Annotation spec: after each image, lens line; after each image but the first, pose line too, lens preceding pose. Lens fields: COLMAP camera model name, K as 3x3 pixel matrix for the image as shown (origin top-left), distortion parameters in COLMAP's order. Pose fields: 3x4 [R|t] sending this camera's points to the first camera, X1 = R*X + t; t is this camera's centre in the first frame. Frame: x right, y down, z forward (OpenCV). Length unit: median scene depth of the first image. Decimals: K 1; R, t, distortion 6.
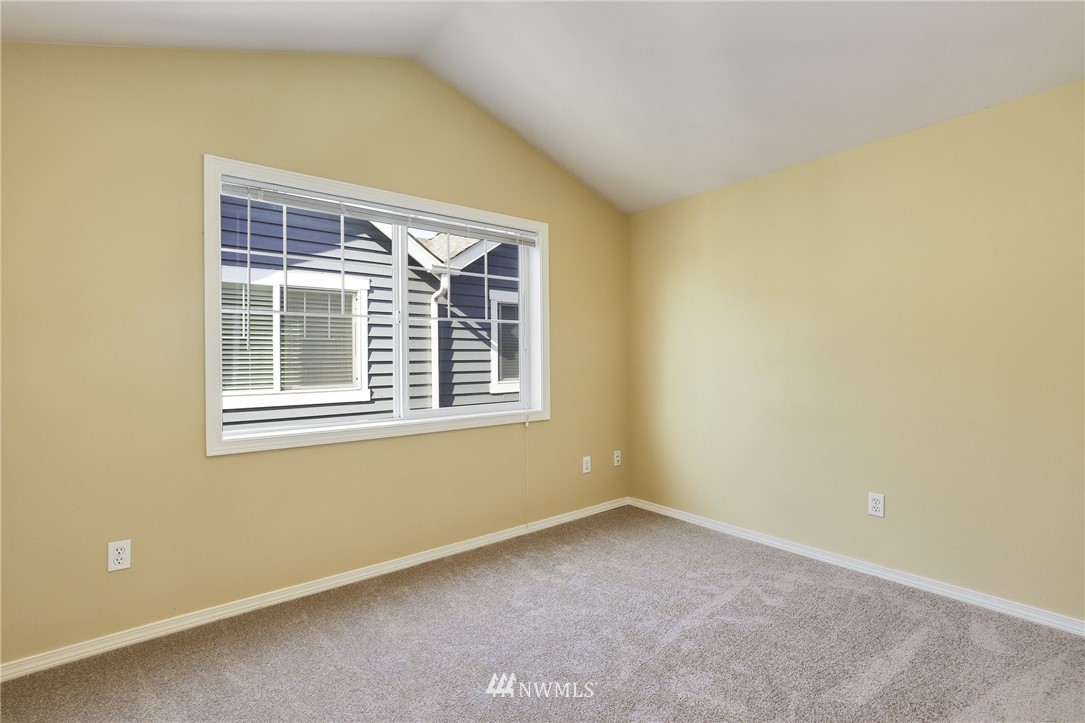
lens RADIAL K [[505.0, 0, 544.7], [0, 505.0, 361.9], [0, 0, 1]] dist [-0.003500, 0.001208]
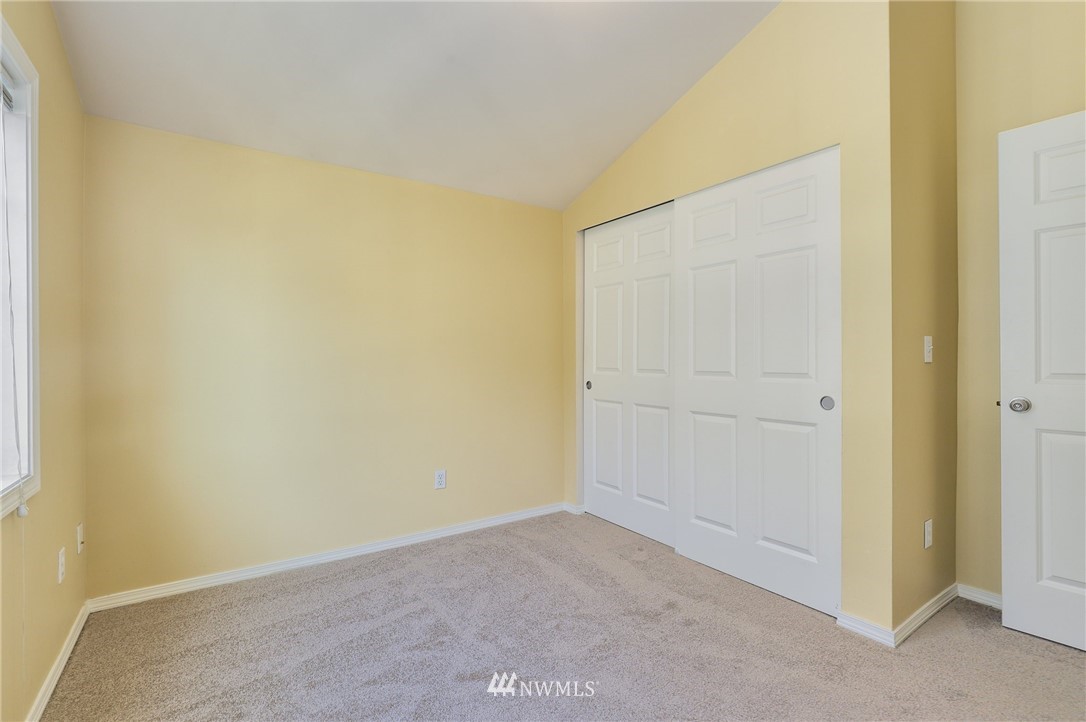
lens RADIAL K [[505.4, 0, 539.9], [0, 505.4, 361.9], [0, 0, 1]] dist [-0.003500, 0.001208]
pose [[0.065074, 0.001190, 0.997880, -0.596361], [0.001803, 0.999998, -0.001310, -0.004513], [-0.997879, 0.001885, 0.065072, 0.707169]]
